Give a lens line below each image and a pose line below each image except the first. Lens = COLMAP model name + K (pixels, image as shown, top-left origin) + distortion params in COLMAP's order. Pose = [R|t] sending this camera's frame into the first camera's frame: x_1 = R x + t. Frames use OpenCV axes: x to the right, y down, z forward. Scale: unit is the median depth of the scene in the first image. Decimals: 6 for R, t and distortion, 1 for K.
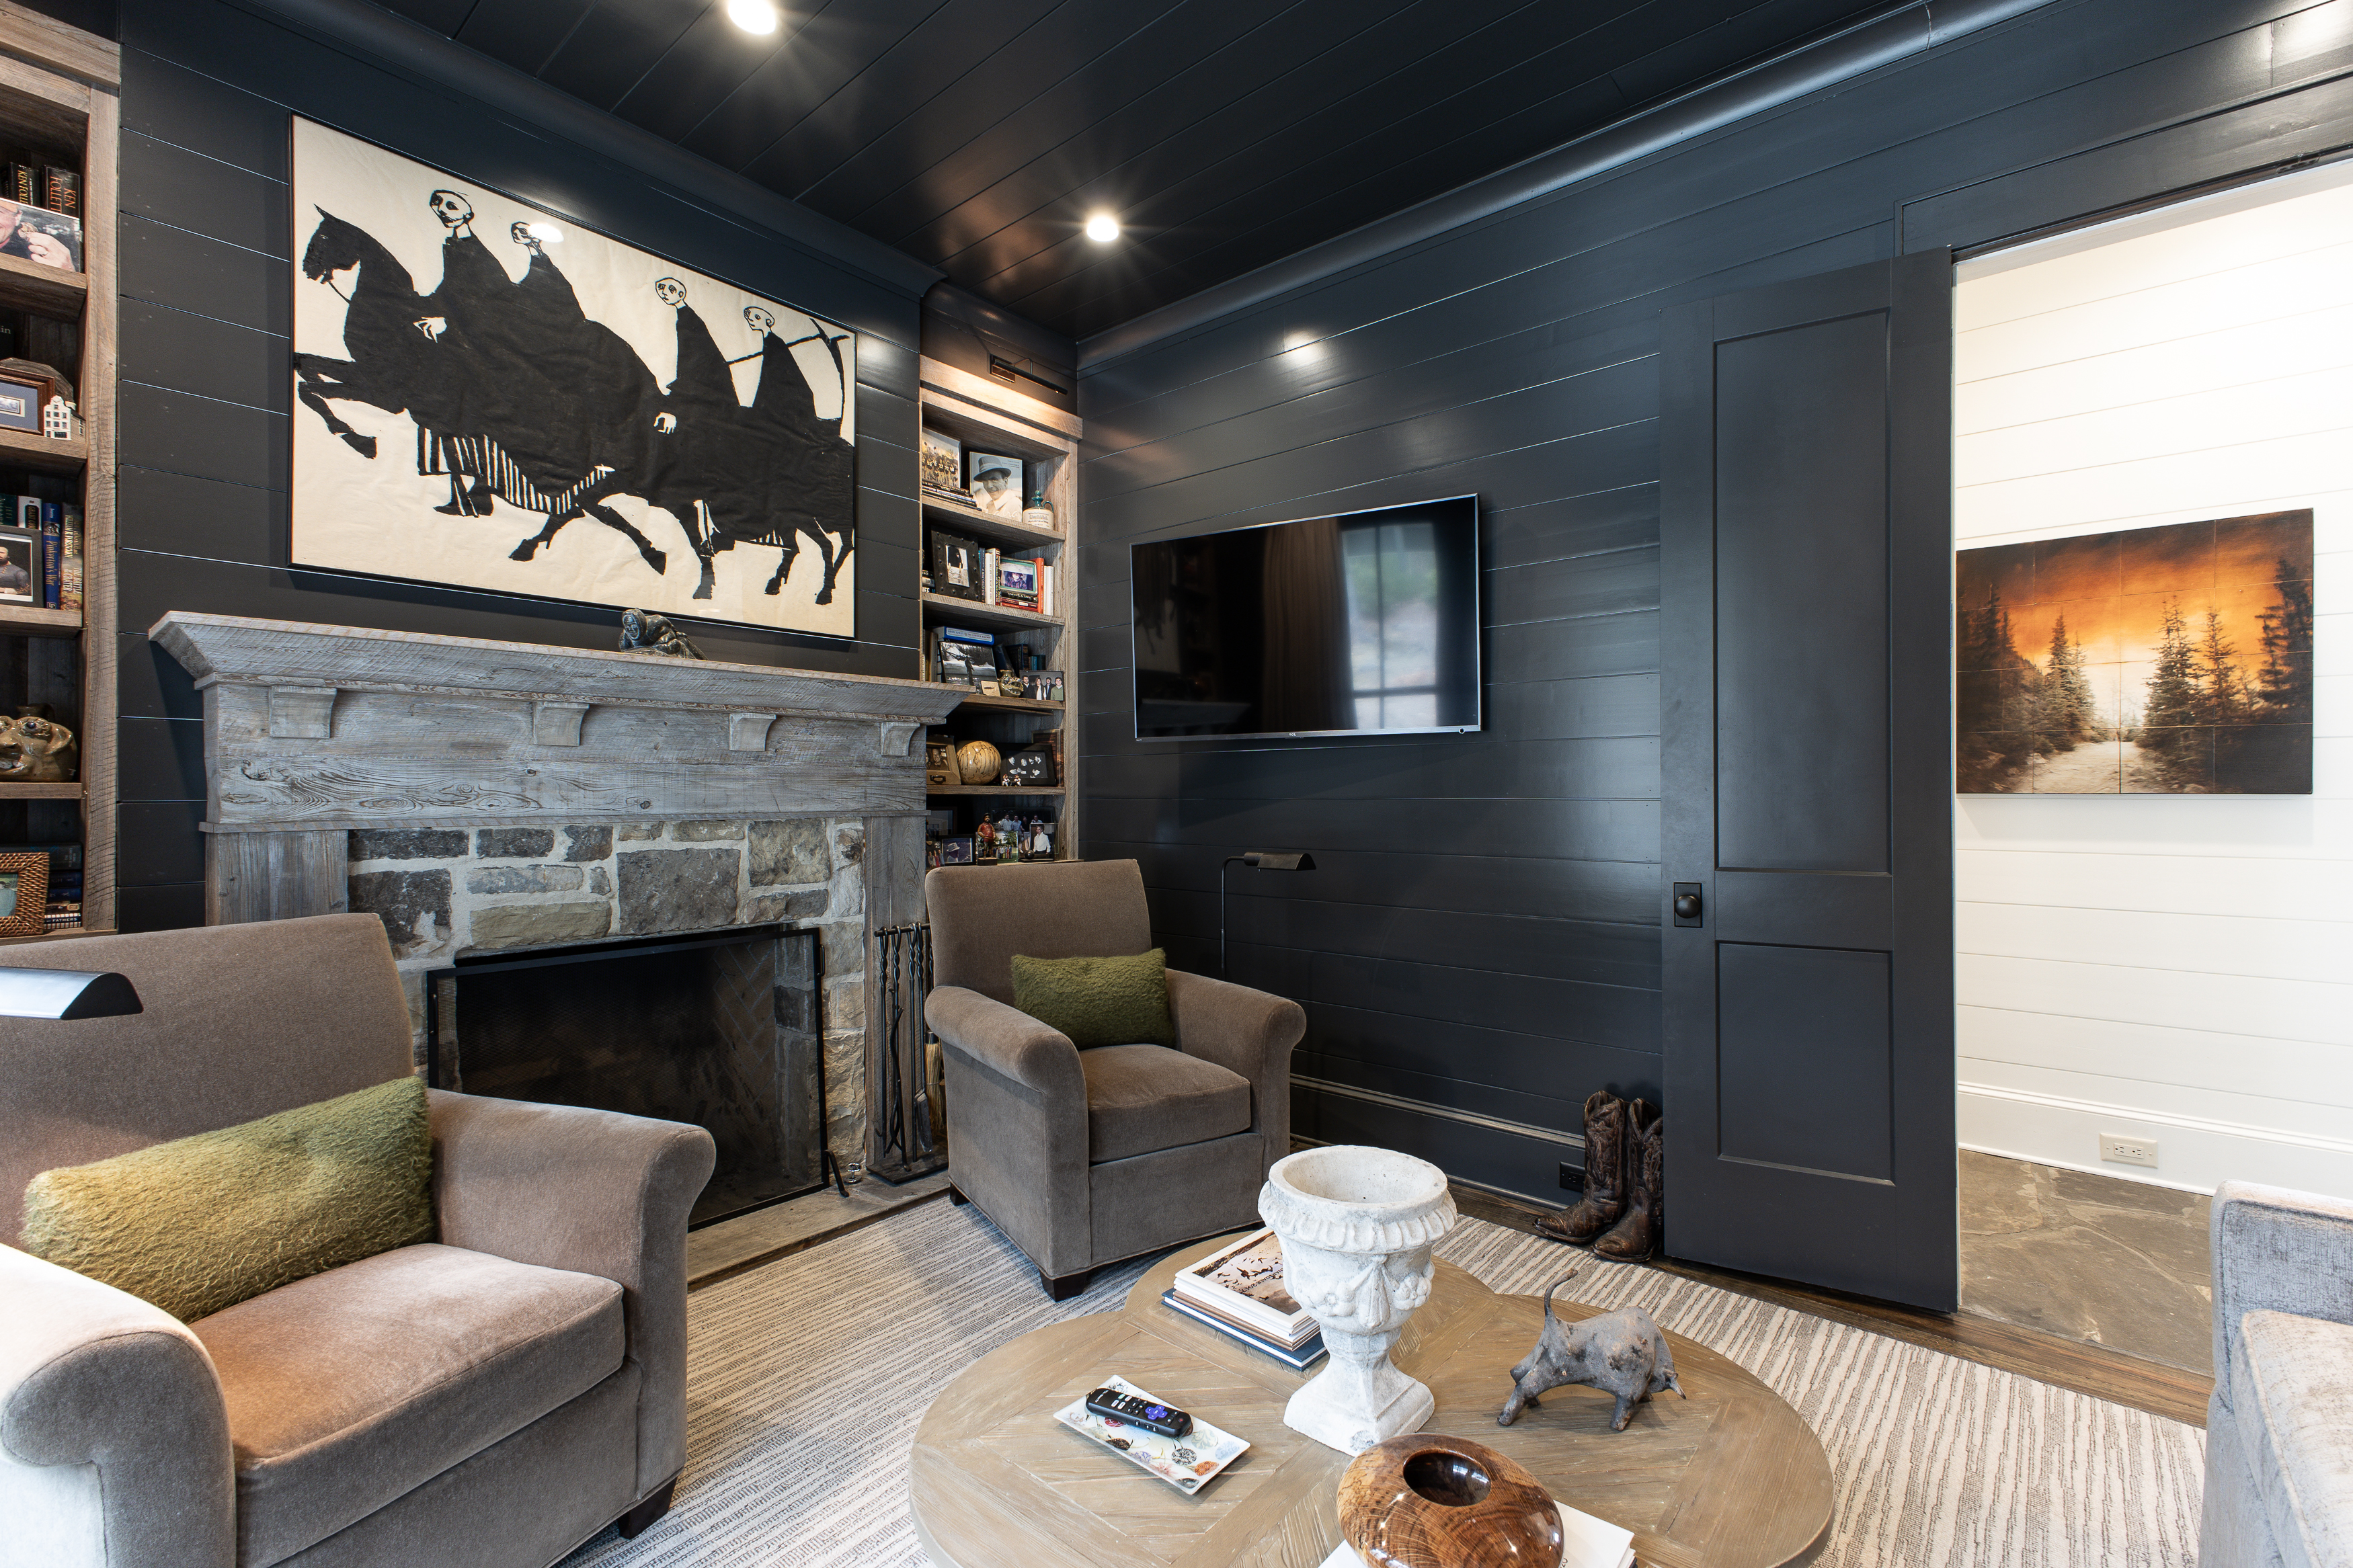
lens RADIAL K [[1020.6, 0, 1176.5], [0, 1020.6, 784.0], [0, 0, 1]] dist [0.003984, 0.000240]
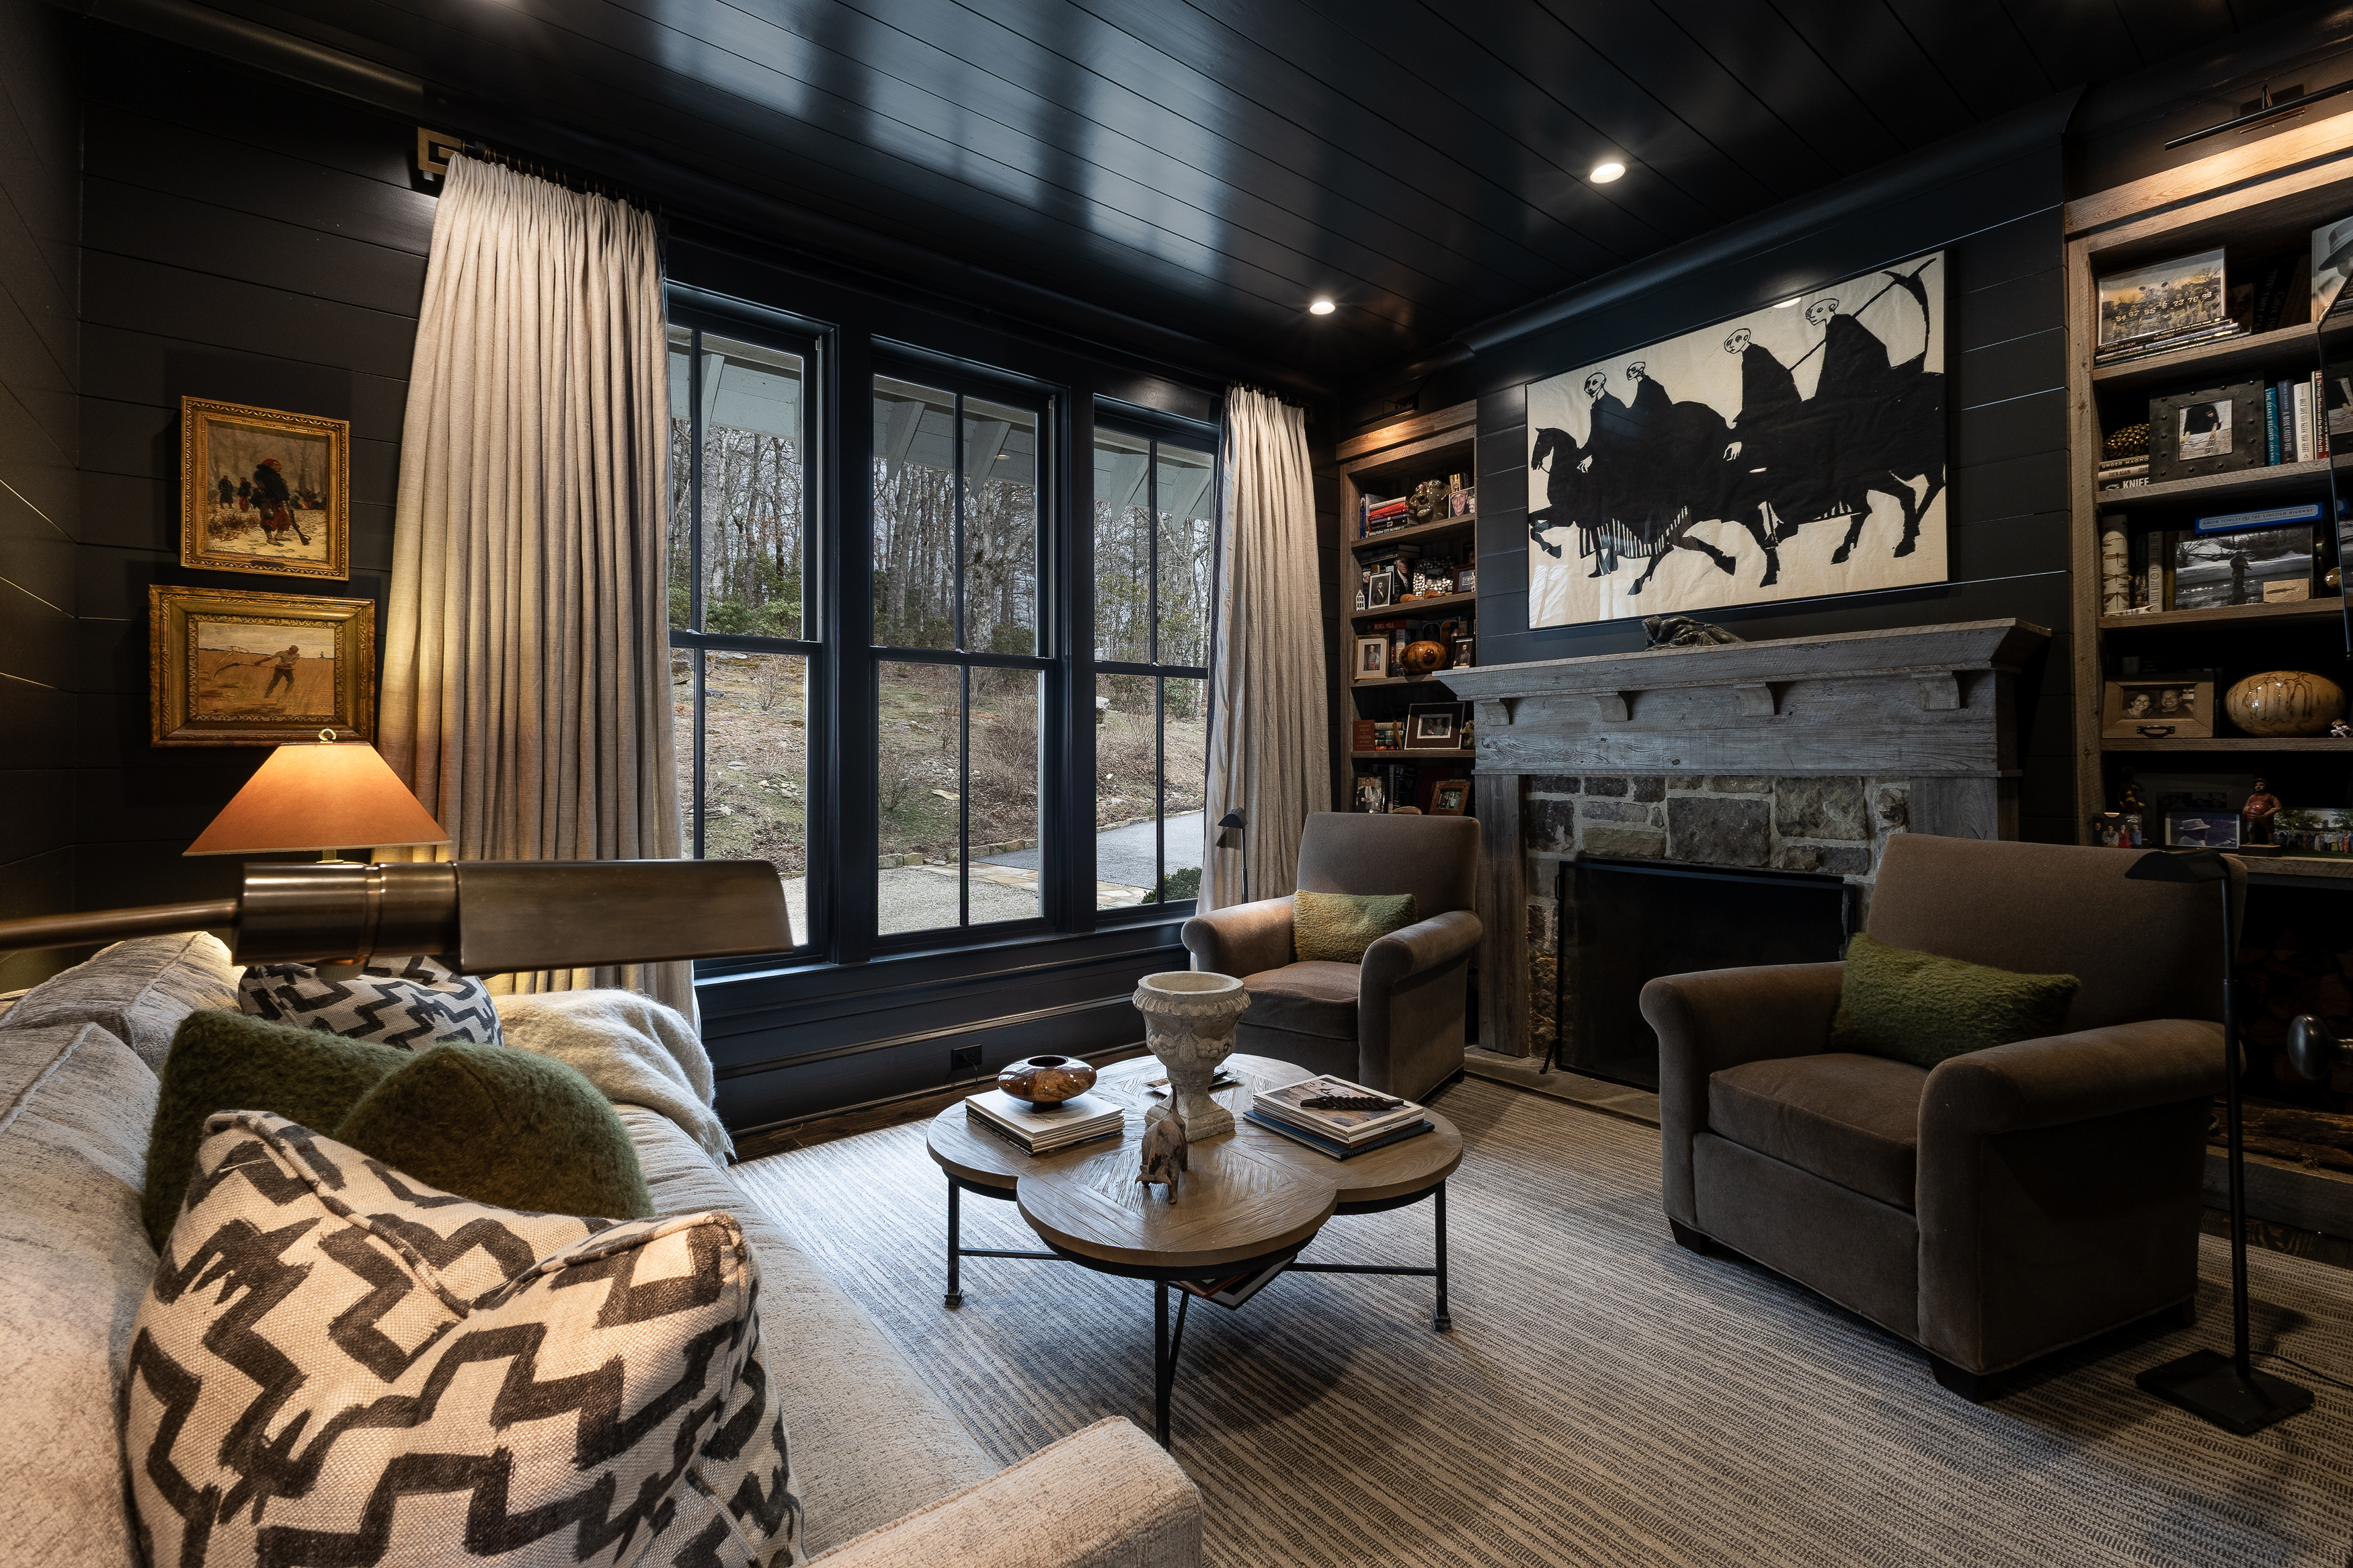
lens RADIAL K [[1014.8, 0, 1181.1], [0, 1014.8, 733.5], [0, 0, 1]] dist [-0.000563, -0.000242]
pose [[-0.190528, -0.024932, -0.981365, 0.821106], [0.012572, 0.999533, -0.027835, 0.011207], [0.981601, -0.017641, -0.190125, 0.580902]]
